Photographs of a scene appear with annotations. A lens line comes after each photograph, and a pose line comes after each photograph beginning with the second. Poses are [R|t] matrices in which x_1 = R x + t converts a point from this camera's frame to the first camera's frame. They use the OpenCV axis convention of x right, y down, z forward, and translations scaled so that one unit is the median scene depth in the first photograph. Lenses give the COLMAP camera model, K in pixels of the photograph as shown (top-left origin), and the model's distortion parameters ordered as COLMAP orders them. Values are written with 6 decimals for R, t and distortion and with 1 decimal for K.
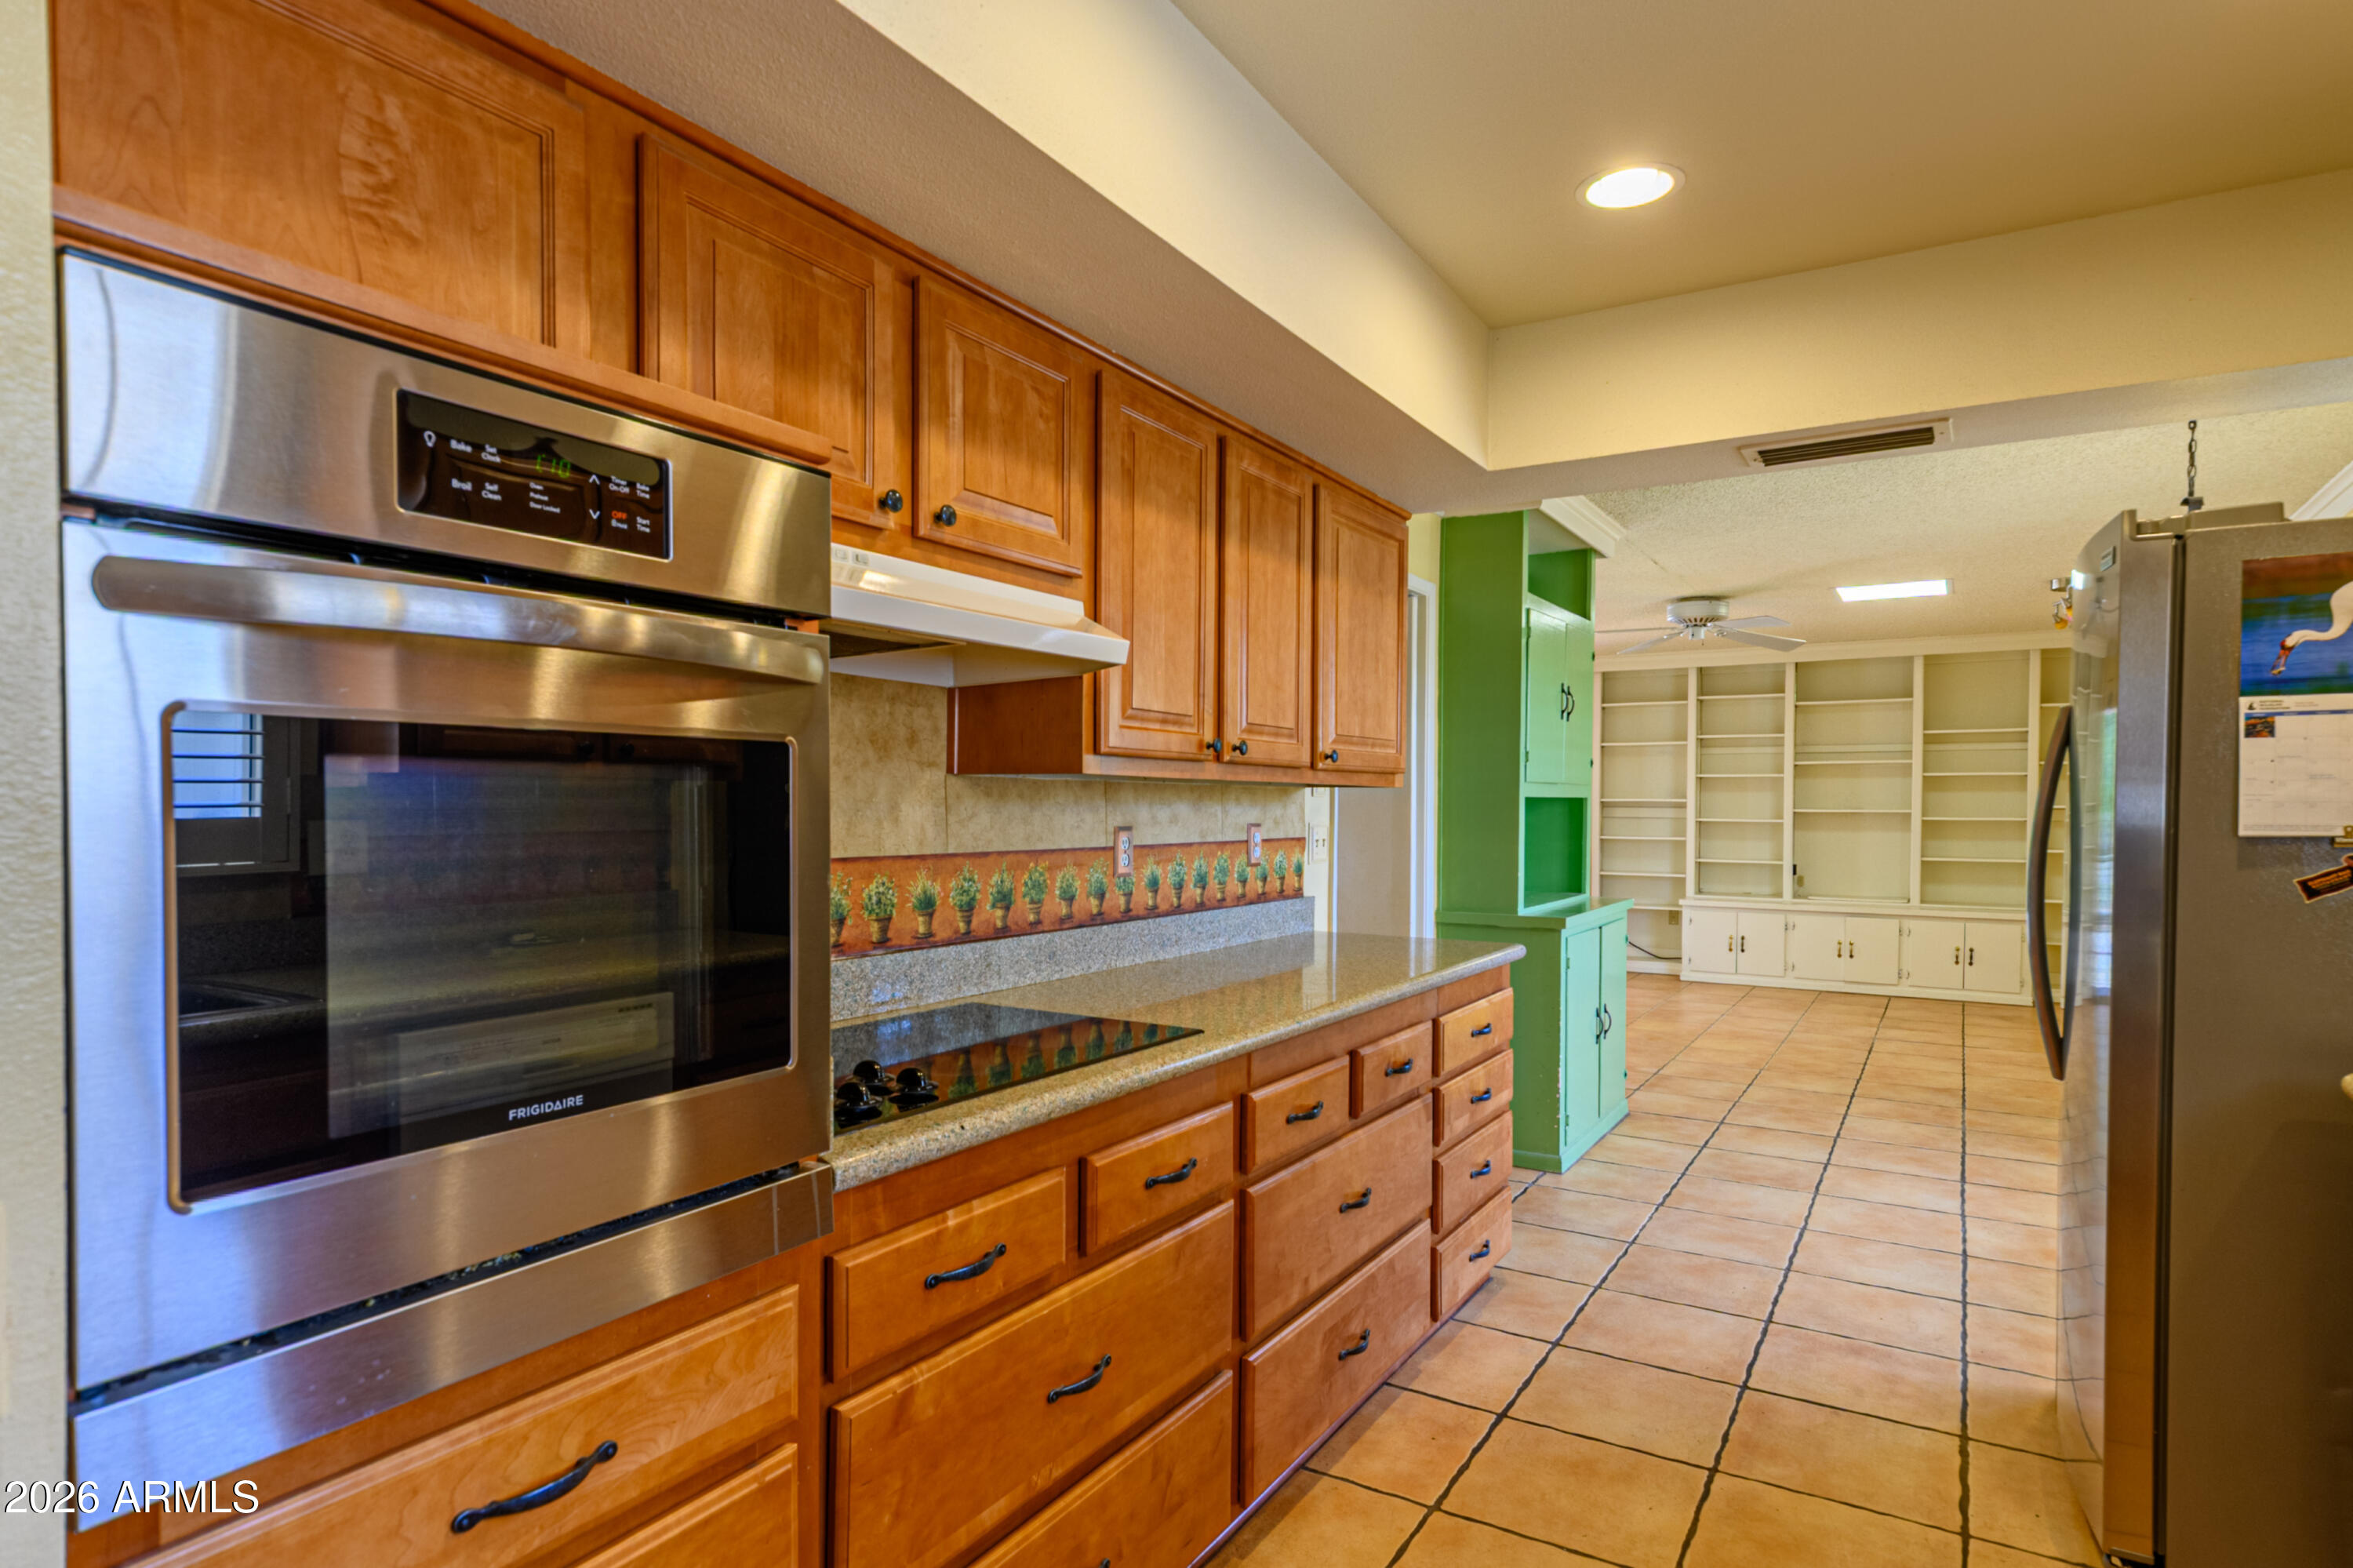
lens RADIAL K [[1280.9, 0, 1180.6], [0, 1280.9, 830.3], [0, 0, 1]] dist [0.018028, -0.004039]
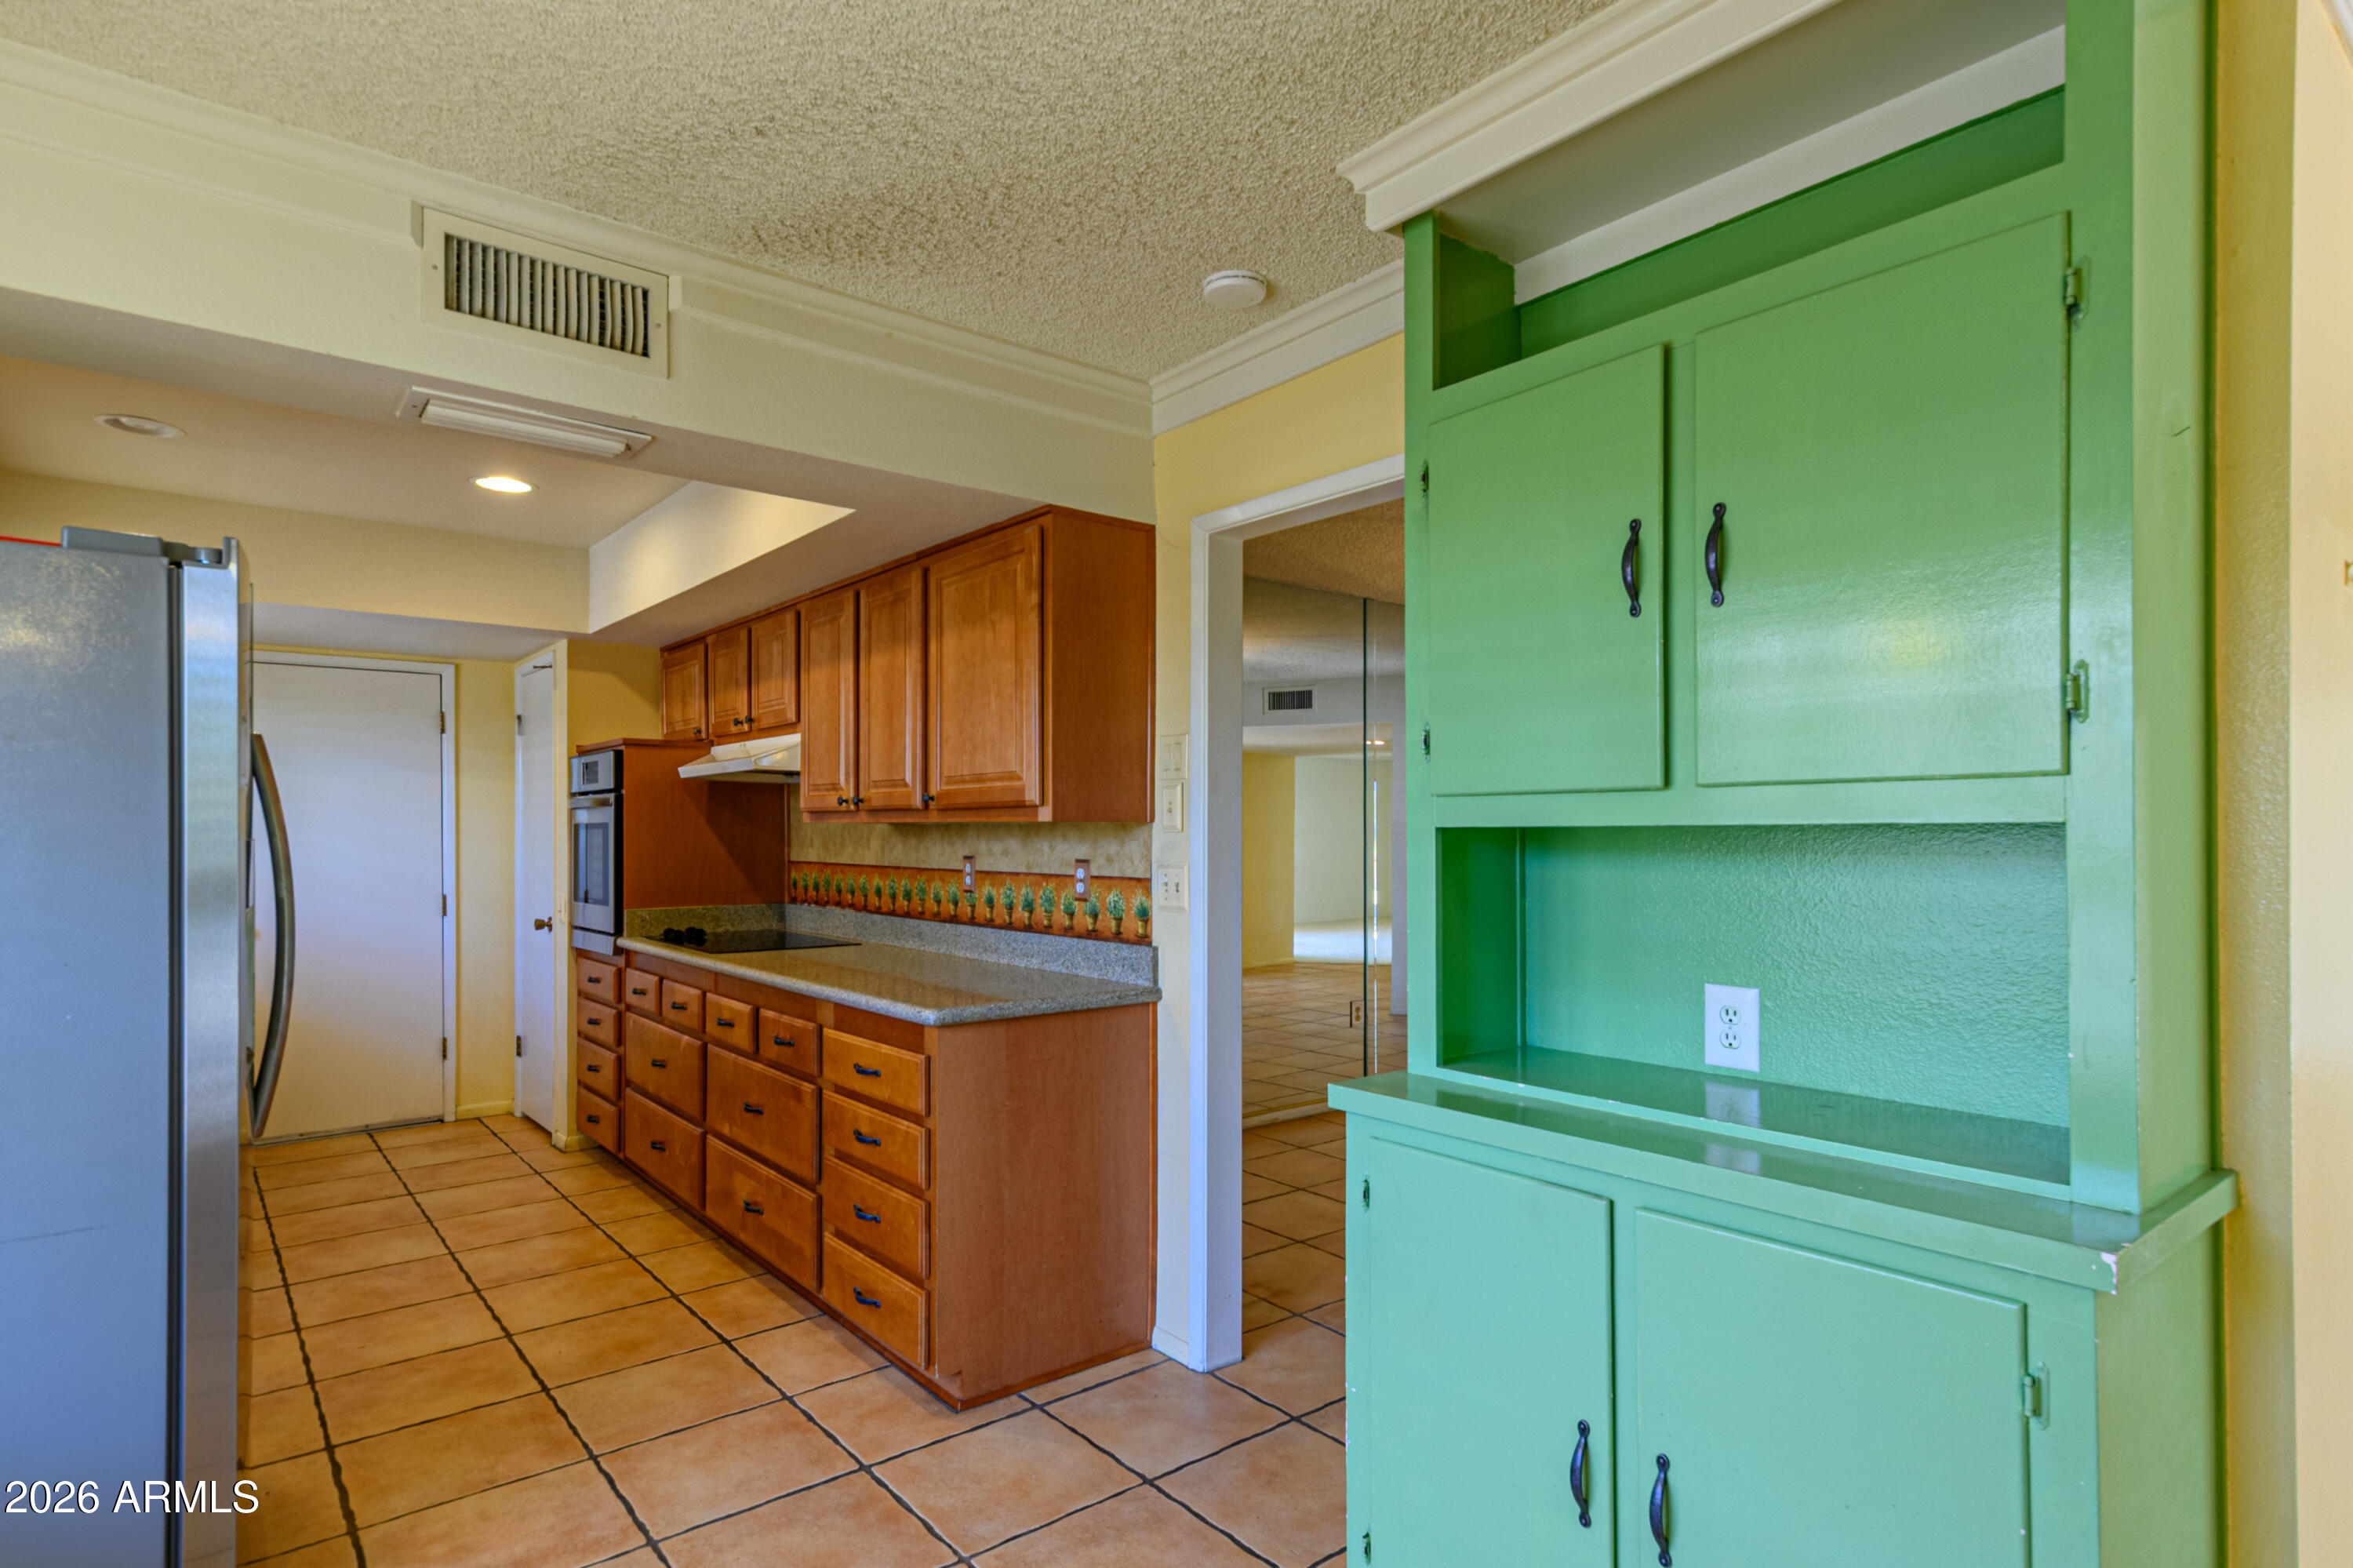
lens RADIAL K [[1237.7, 0, 1234.8], [0, 1237.7, 827.6], [0, 0, 1]] dist [-0.001138, -0.001186]
pose [[-0.307486, -0.006606, -0.951530, 1.026597], [-0.020680, 0.999786, -0.000258, -0.035268], [0.951328, 0.019599, -0.307556, 1.522319]]
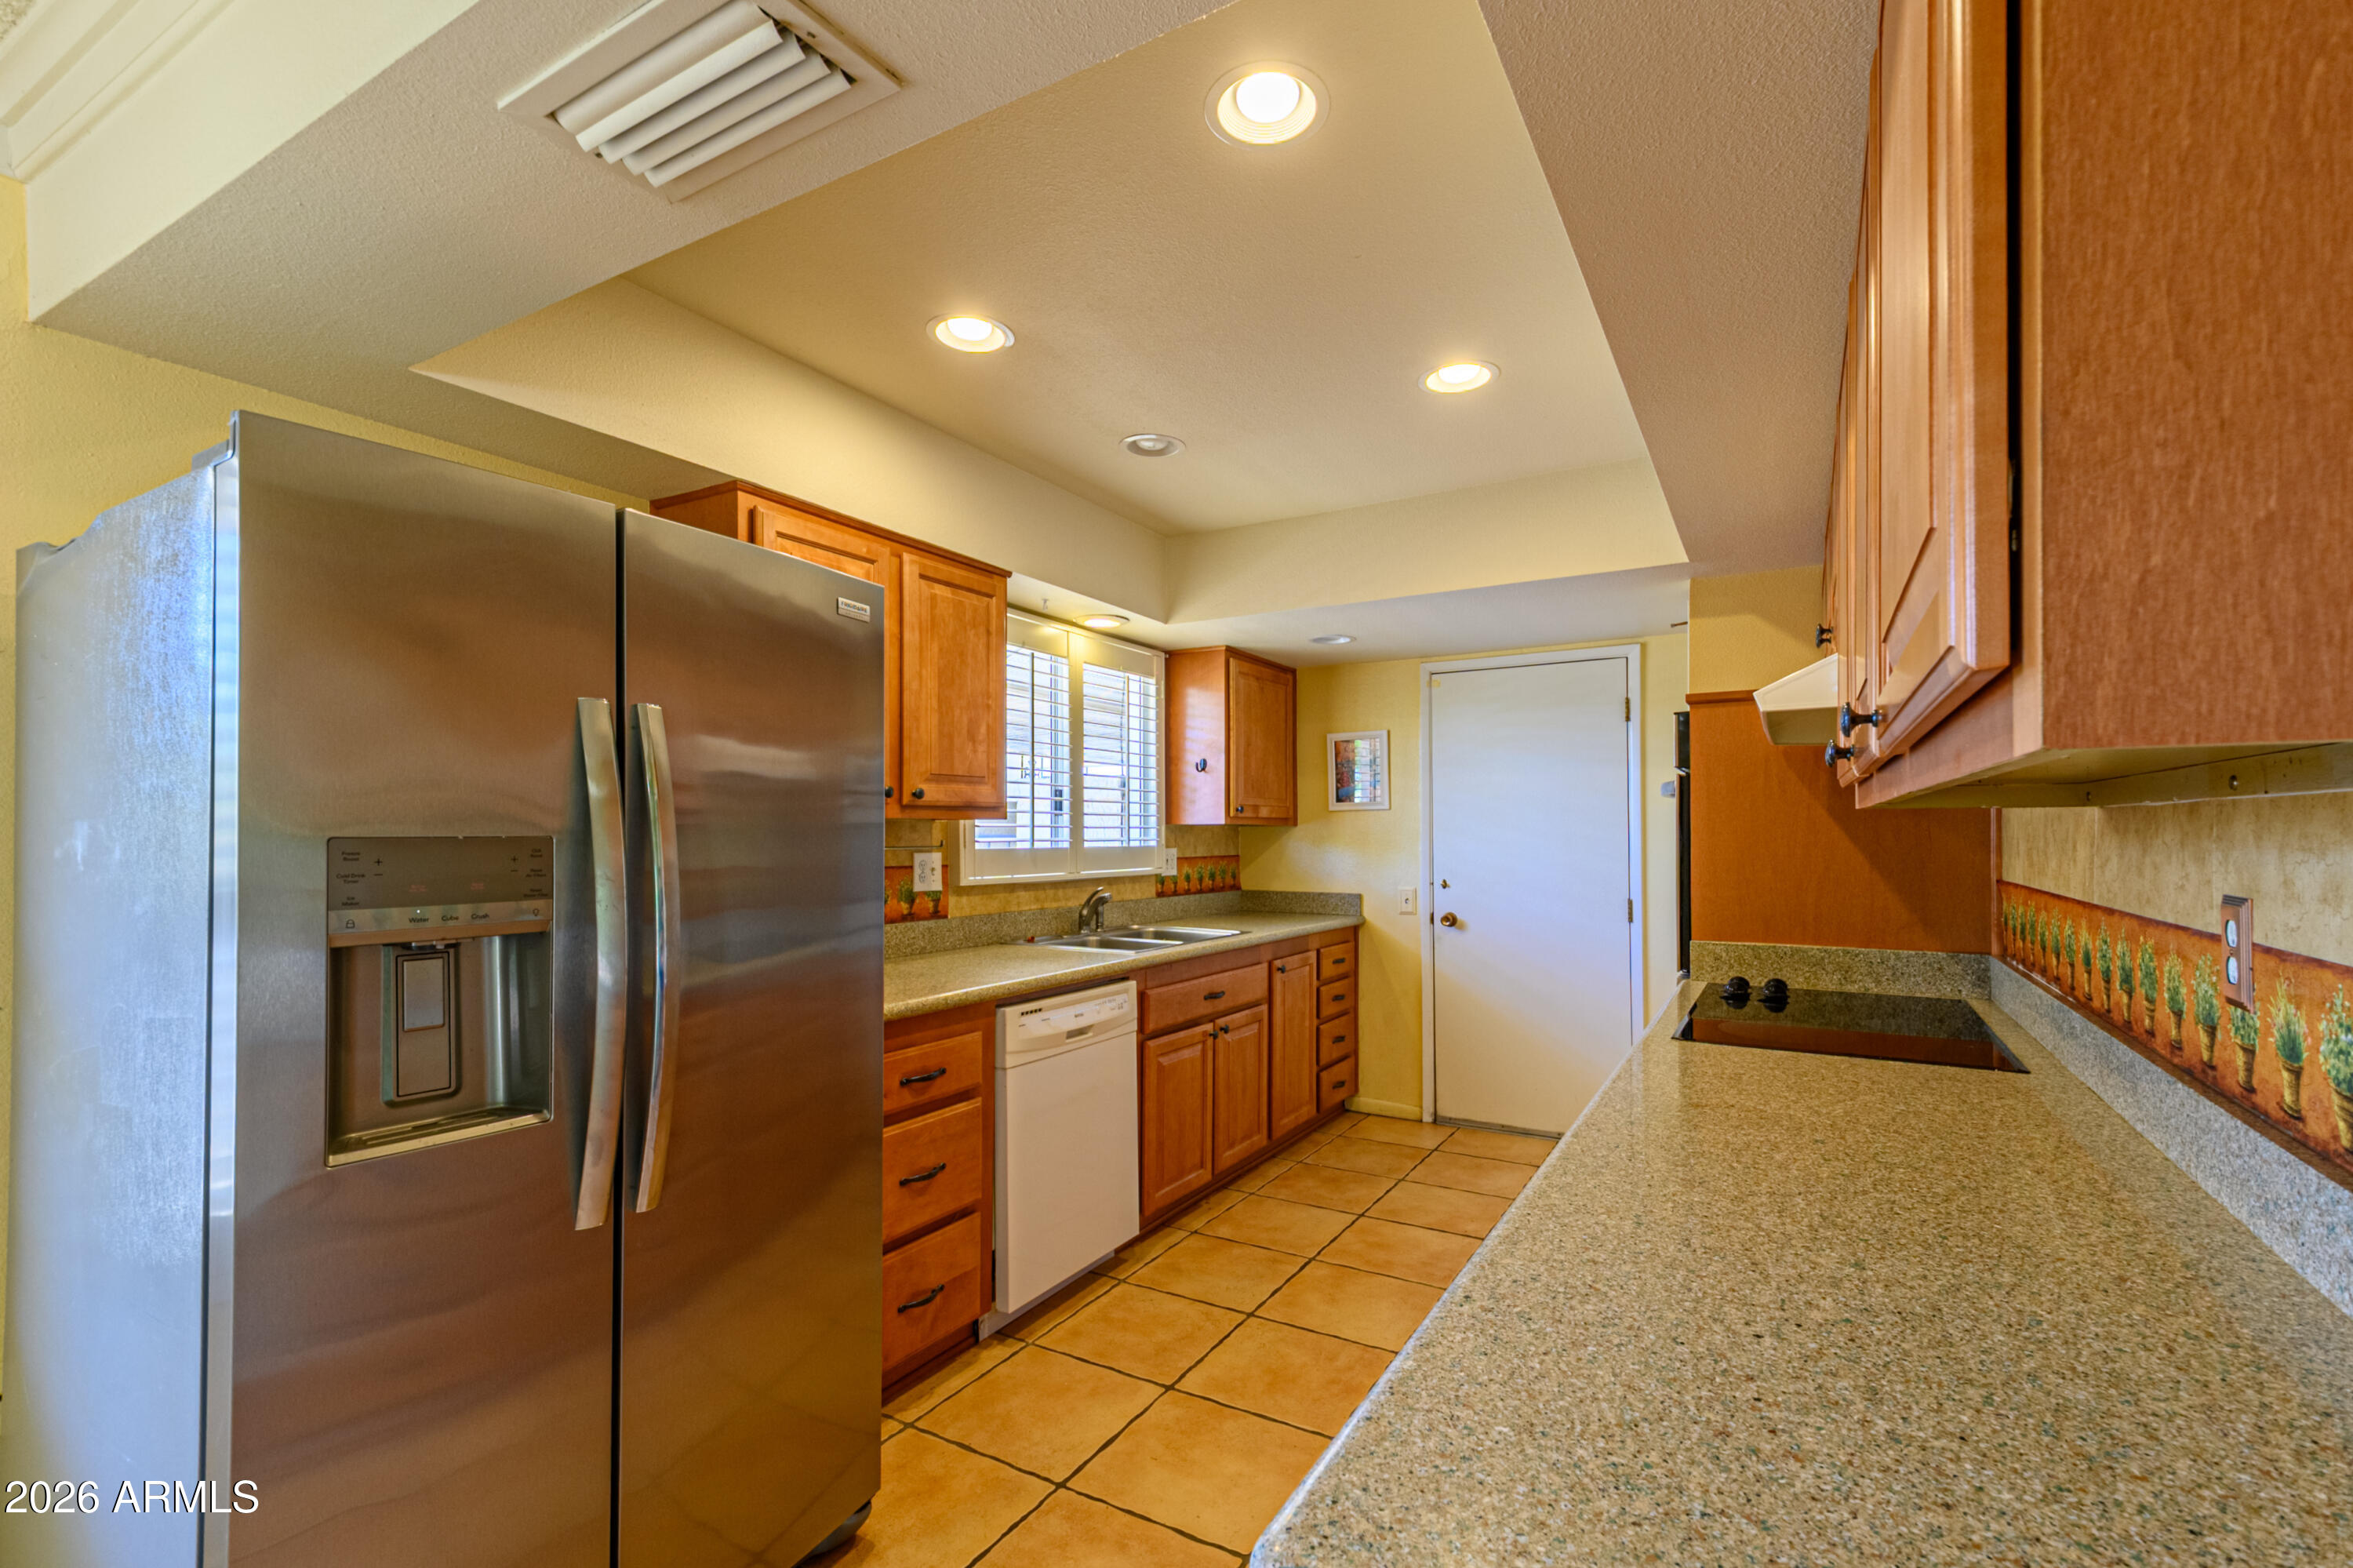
lens RADIAL K [[1028.6, 0, 1171.2], [0, 1028.6, 814.0], [0, 0, 1]] dist [0.004720, 0.000262]
pose [[-0.999970, -0.006230, -0.004671, 0.305013], [-0.006251, 0.999970, 0.004636, -0.028810], [0.004642, 0.004665, -0.999978, 1.238201]]
